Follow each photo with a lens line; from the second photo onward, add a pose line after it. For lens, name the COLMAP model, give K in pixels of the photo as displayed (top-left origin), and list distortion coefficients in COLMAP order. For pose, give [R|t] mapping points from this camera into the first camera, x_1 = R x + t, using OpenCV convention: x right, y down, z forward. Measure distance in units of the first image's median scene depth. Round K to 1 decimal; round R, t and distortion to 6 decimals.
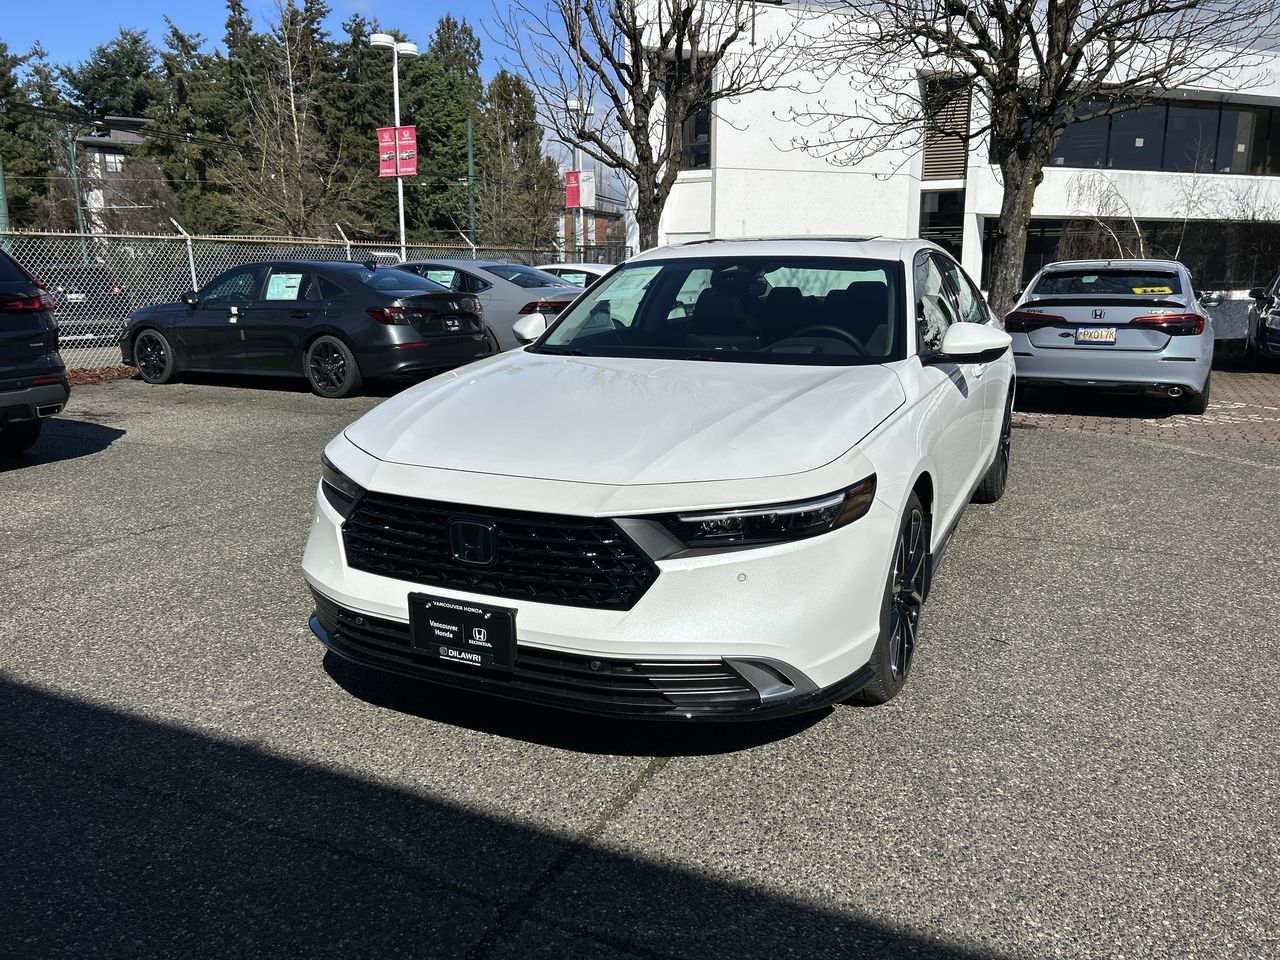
lens RADIAL K [[969.6, 0, 644.2], [0, 969.6, 465.3], [0, 0, 1]] dist [0.045880, -0.049016]
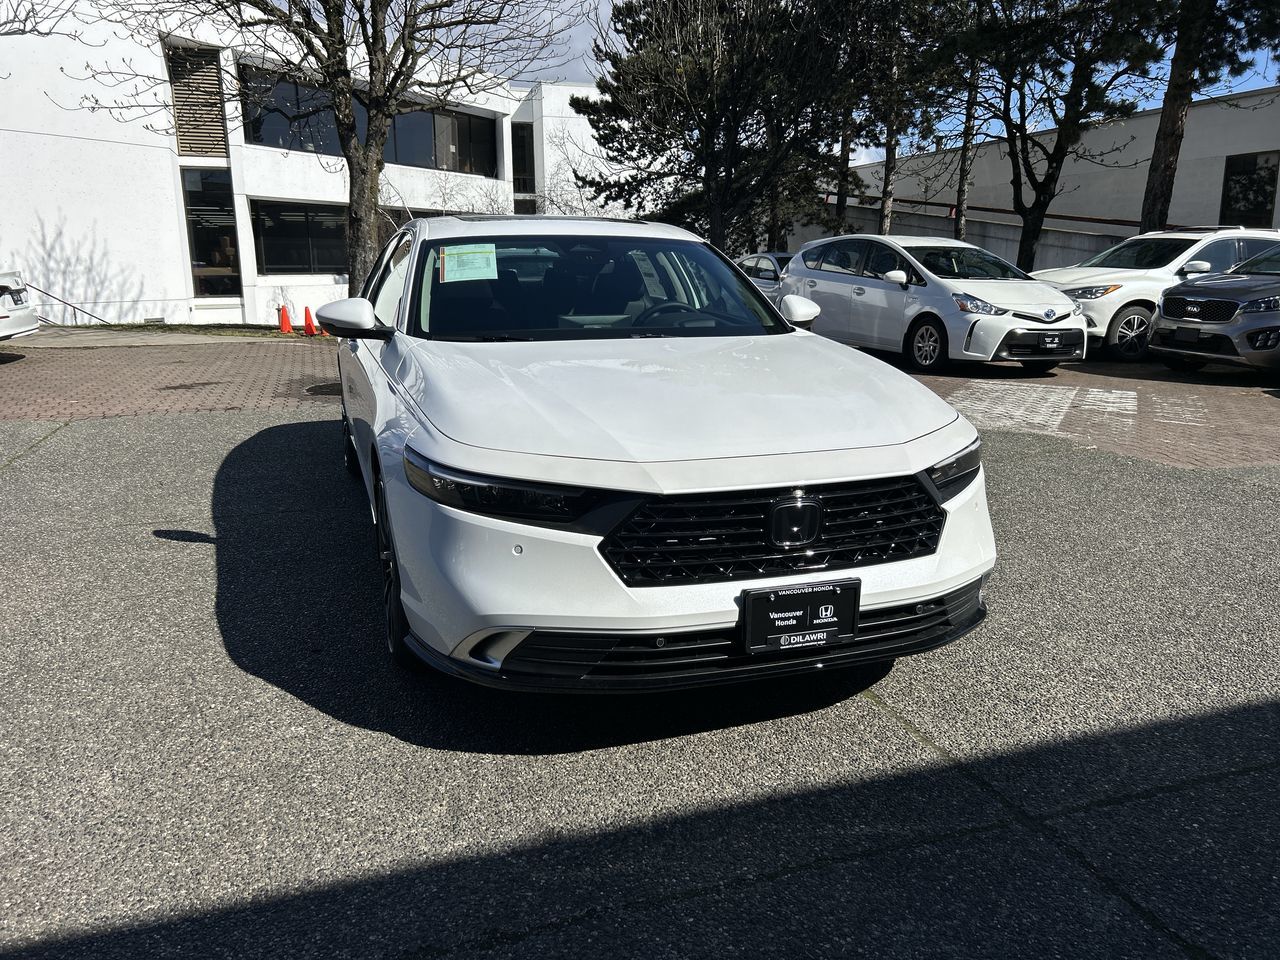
lens RADIAL K [[969.6, 0, 644.2], [0, 969.6, 465.3], [0, 0, 1]] dist [0.045880, -0.049016]
pose [[0.711442, -0.146551, 0.687294, -0.154738], [0.135896, 0.988243, 0.070052, -0.011202], [-0.689480, 0.043562, 0.722994, 0.063794]]
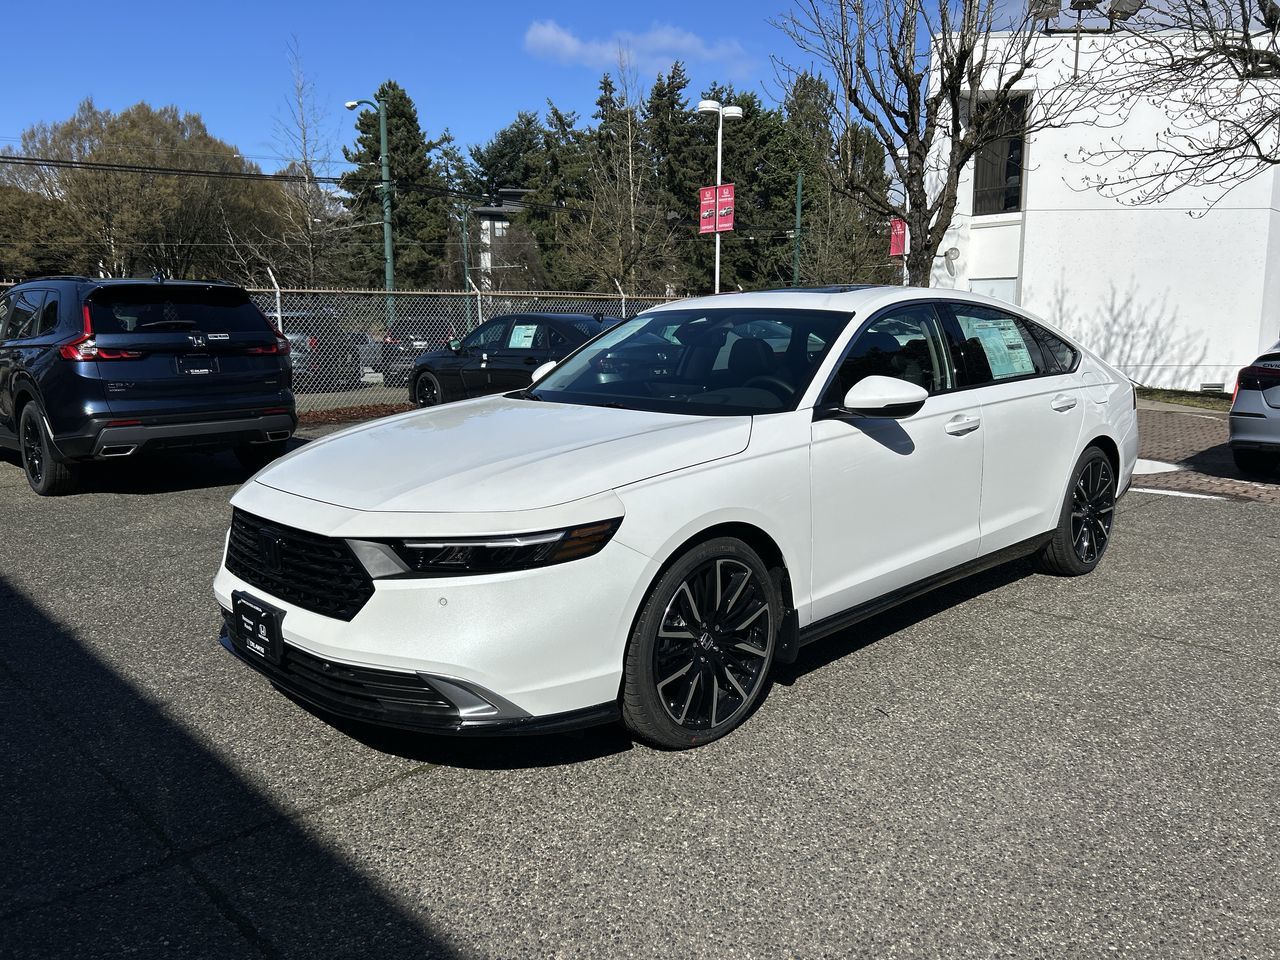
lens RADIAL K [[964.6, 0, 641.2], [0, 964.6, 466.5], [0, 0, 1]] dist [0.043639, -0.039465]
pose [[0.937375, 0.048646, -0.344908, 0.105382], [-0.064485, 0.997319, -0.034591, -0.002116], [0.342301, 0.054666, 0.937999, 0.006245]]
